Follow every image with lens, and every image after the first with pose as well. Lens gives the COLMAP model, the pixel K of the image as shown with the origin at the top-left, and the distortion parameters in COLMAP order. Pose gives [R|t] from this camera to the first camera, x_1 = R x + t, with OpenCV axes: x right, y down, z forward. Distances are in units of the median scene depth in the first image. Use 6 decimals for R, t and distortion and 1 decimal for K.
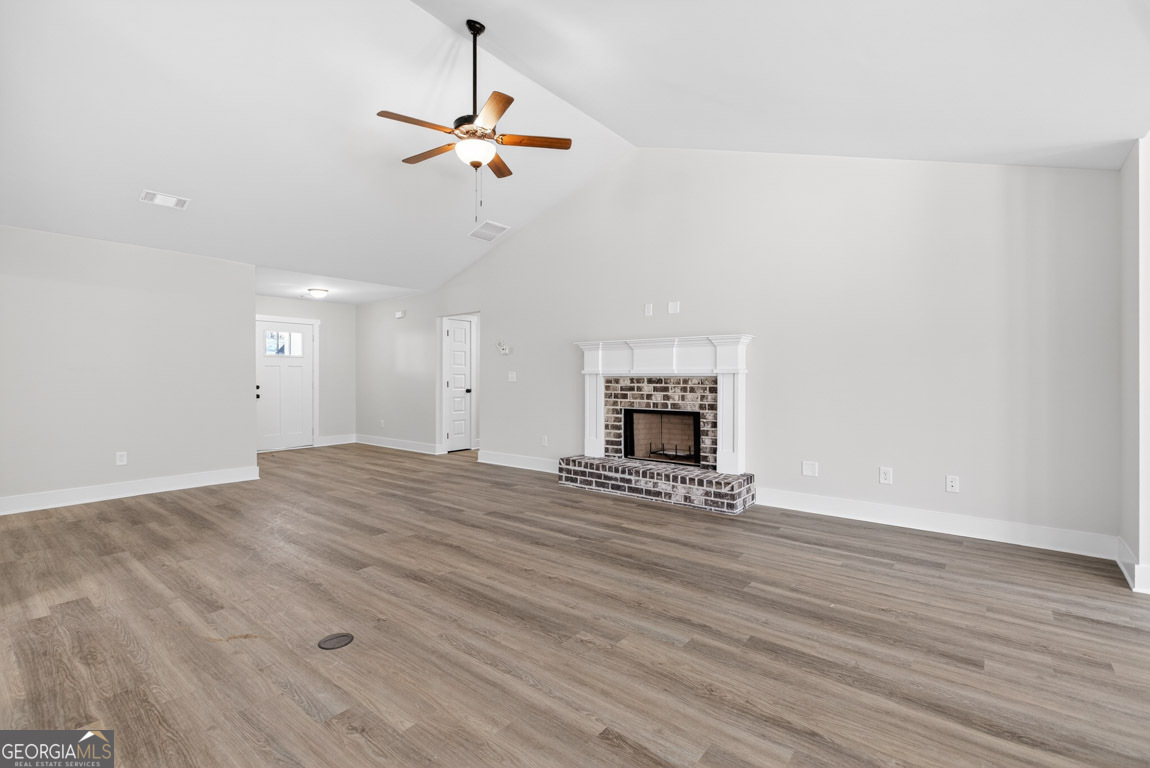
lens RADIAL K [[519.8, 0, 573.1], [0, 519.8, 379.5], [0, 0, 1]] dist [-0.003734, 0.000091]
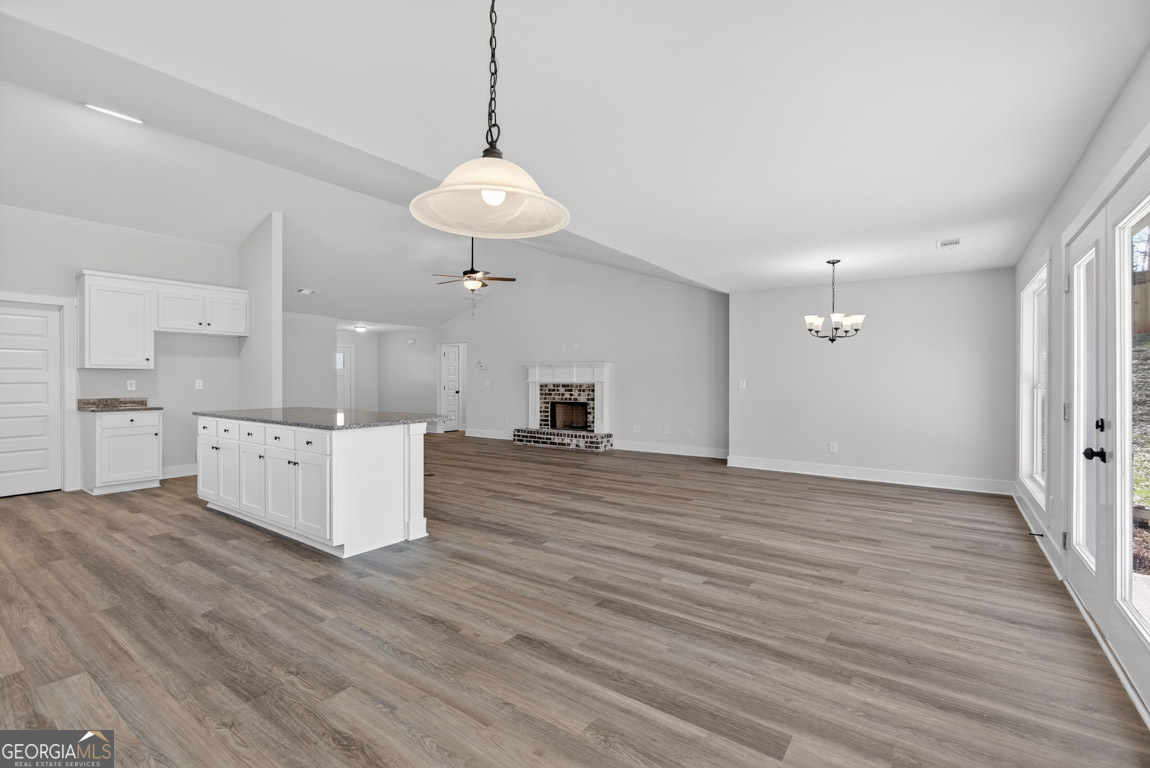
lens RADIAL K [[522.3, 0, 575.0], [0, 522.3, 384.0], [0, 0, 1]] dist [-0.001800, -0.000125]
pose [[0.998175, 0.001951, 0.060354, 0.079845], [-0.001891, 0.999998, -0.001048, -0.002150], [-0.060356, 0.000932, 0.998176, -0.866332]]
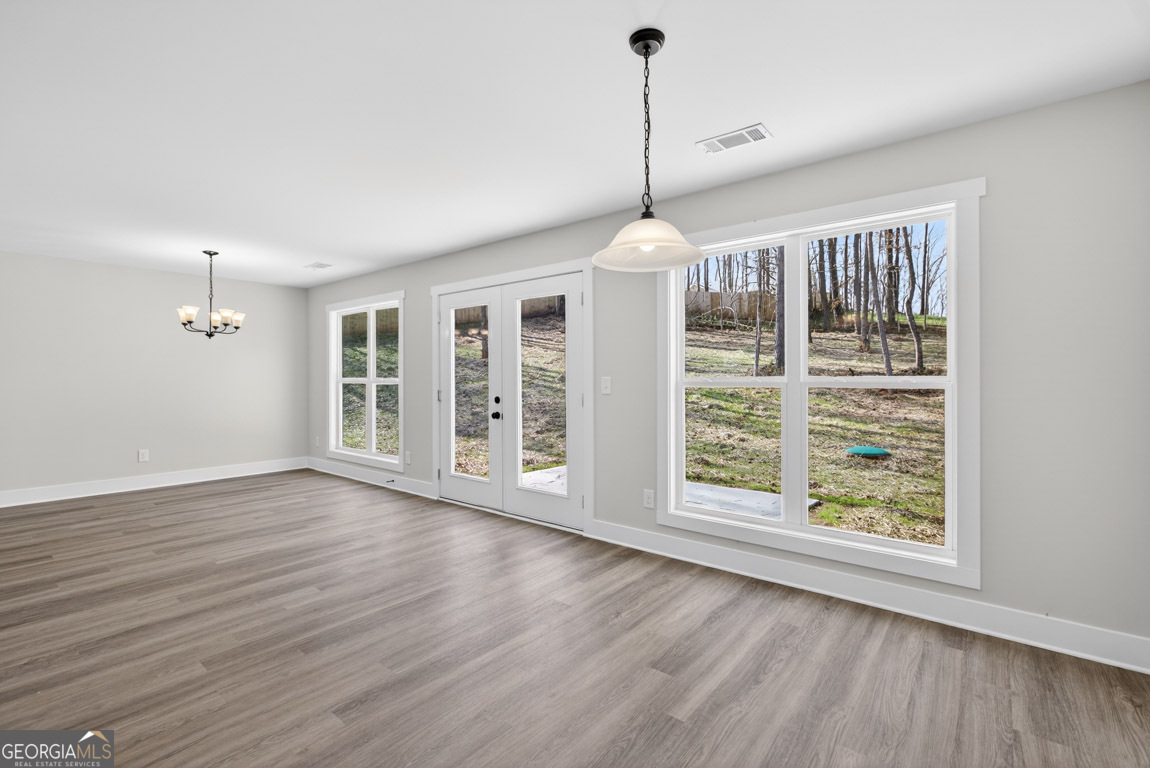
lens RADIAL K [[515.5, 0, 574.7], [0, 515.5, 379.8], [0, 0, 1]] dist [-0.002590, -0.000004]
pose [[0.001977, -0.005745, 0.999982, -0.309749], [0.012414, 0.999907, 0.005720, -0.004662], [-0.999921, 0.012402, 0.002048, -0.549548]]
